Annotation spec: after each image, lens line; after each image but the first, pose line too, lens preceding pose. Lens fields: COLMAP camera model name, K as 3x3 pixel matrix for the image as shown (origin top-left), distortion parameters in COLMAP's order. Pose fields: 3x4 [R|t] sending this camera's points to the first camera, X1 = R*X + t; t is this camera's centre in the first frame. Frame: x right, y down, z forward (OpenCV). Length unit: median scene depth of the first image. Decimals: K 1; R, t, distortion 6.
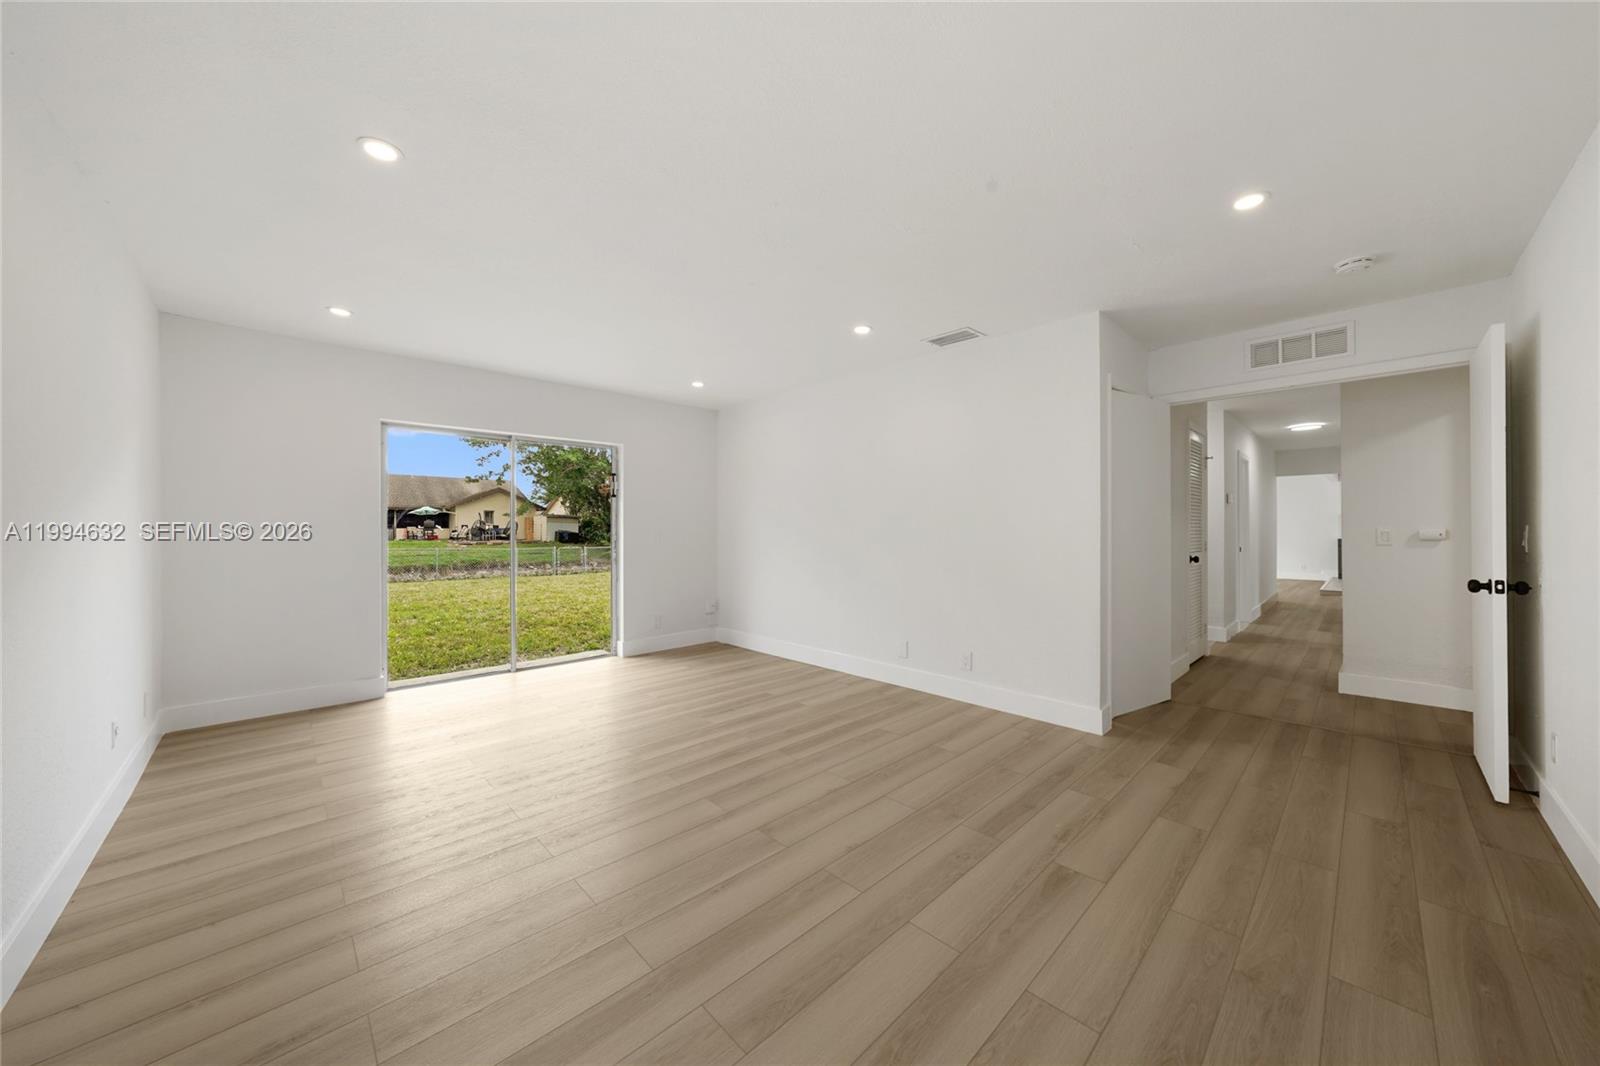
lens RADIAL K [[562.6, 0, 801.4], [0, 562.6, 531.4], [0, 0, 1]] dist [-0.008705, 0.000154]
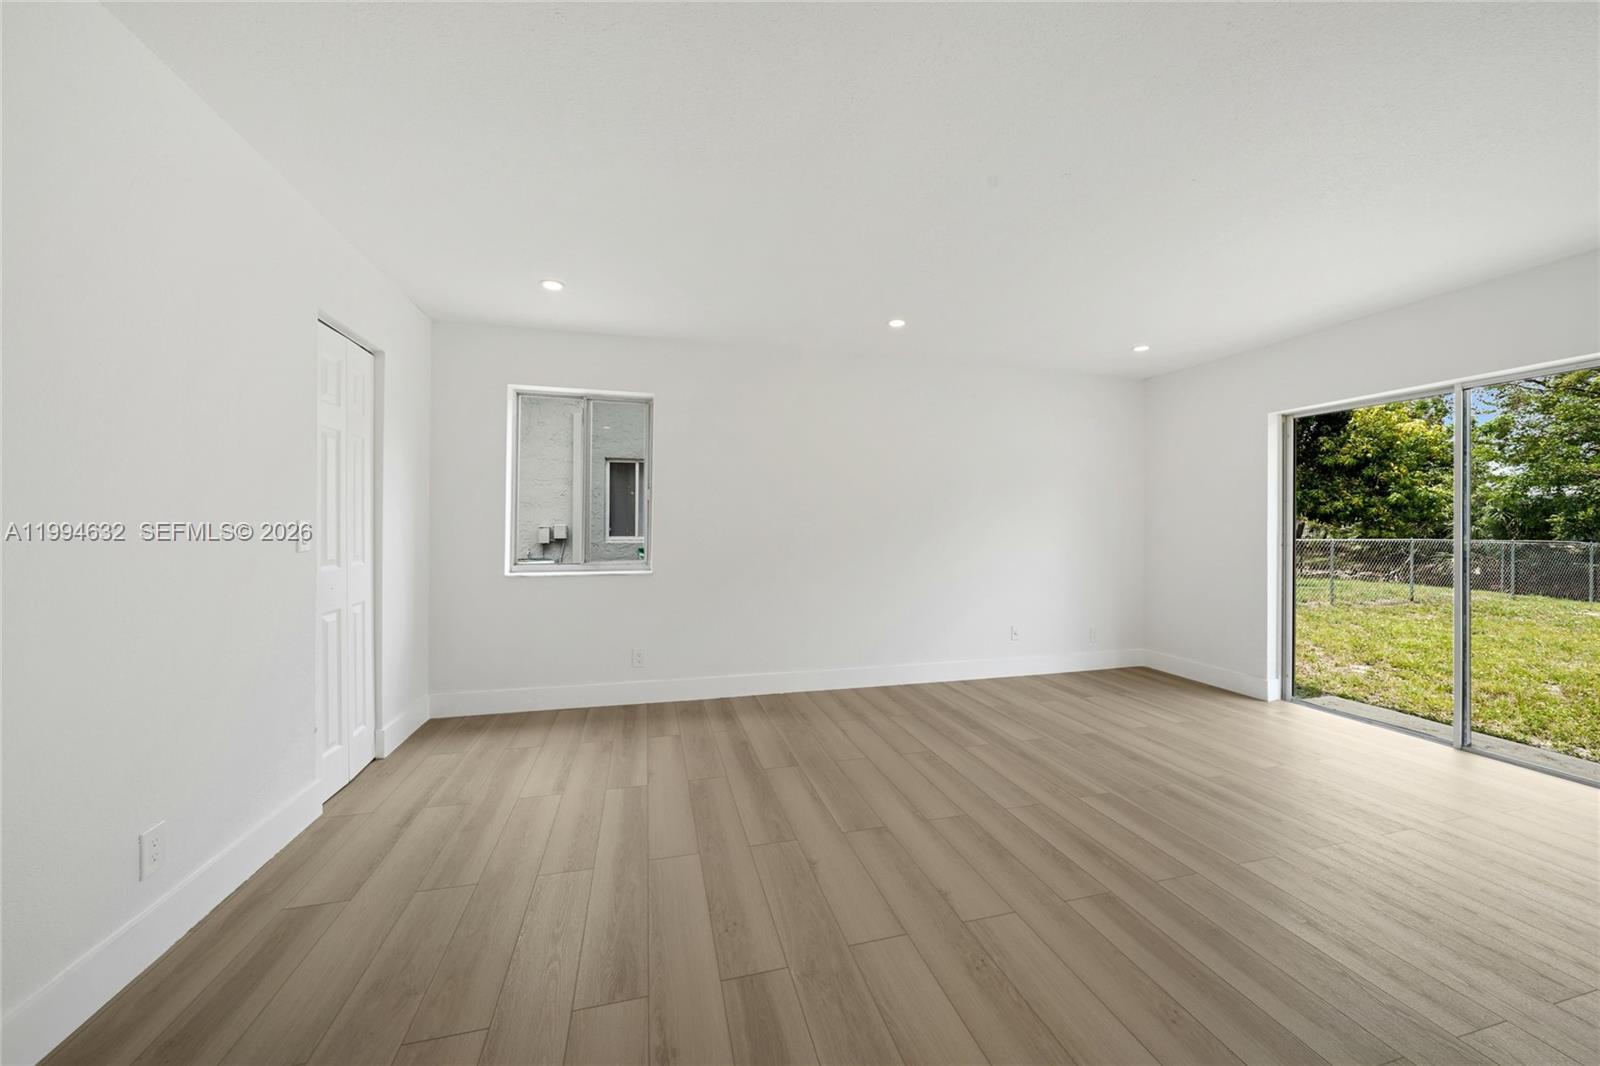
lens RADIAL K [[562.6, 0, 801.4], [0, 562.6, 531.4], [0, 0, 1]] dist [-0.008705, 0.000154]
pose [[-0.484355, 0.005005, -0.874857, 0.521783], [0.001813, 0.999987, 0.004717, -0.002337], [0.874870, 0.000699, -0.484357, 0.812212]]
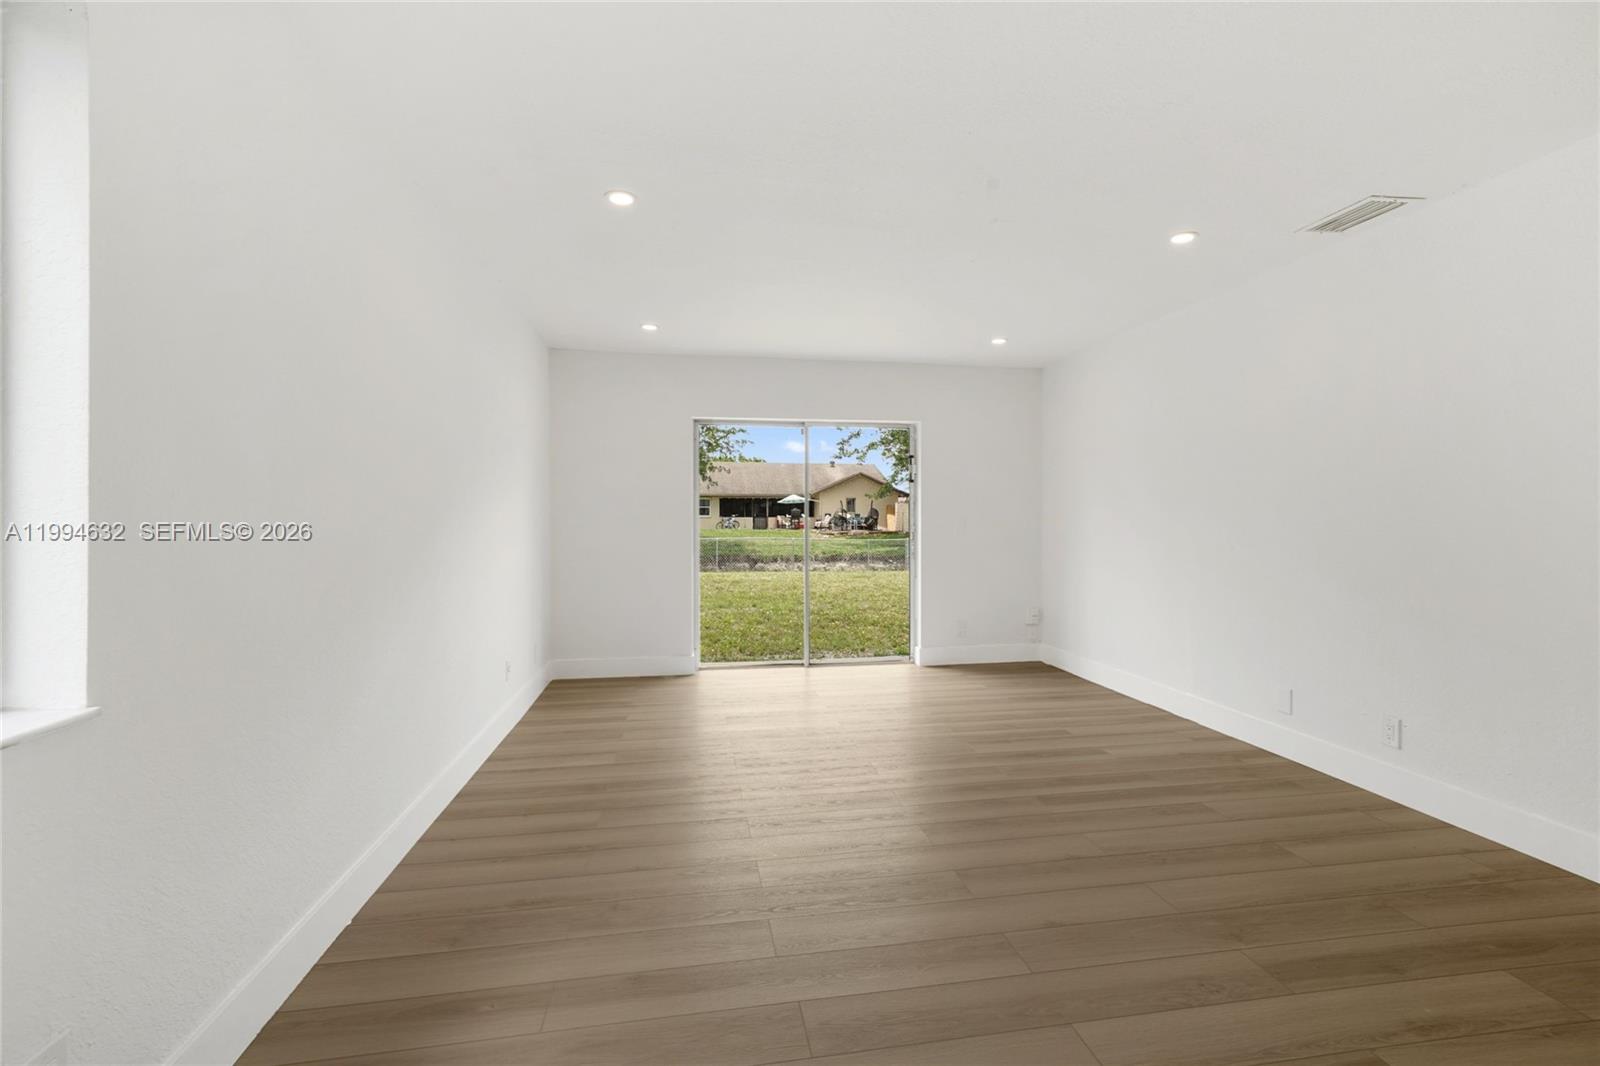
lens RADIAL K [[701.3, 0, 796.1], [0, 701.3, 530.0], [0, 0, 1]] dist [-0.000424, 0.009415]
pose [[0.825972, 0.009522, -0.563630, 0.190889], [-0.002102, 0.999902, 0.013812, -0.002176], [0.563707, -0.010224, 0.825912, -0.008859]]
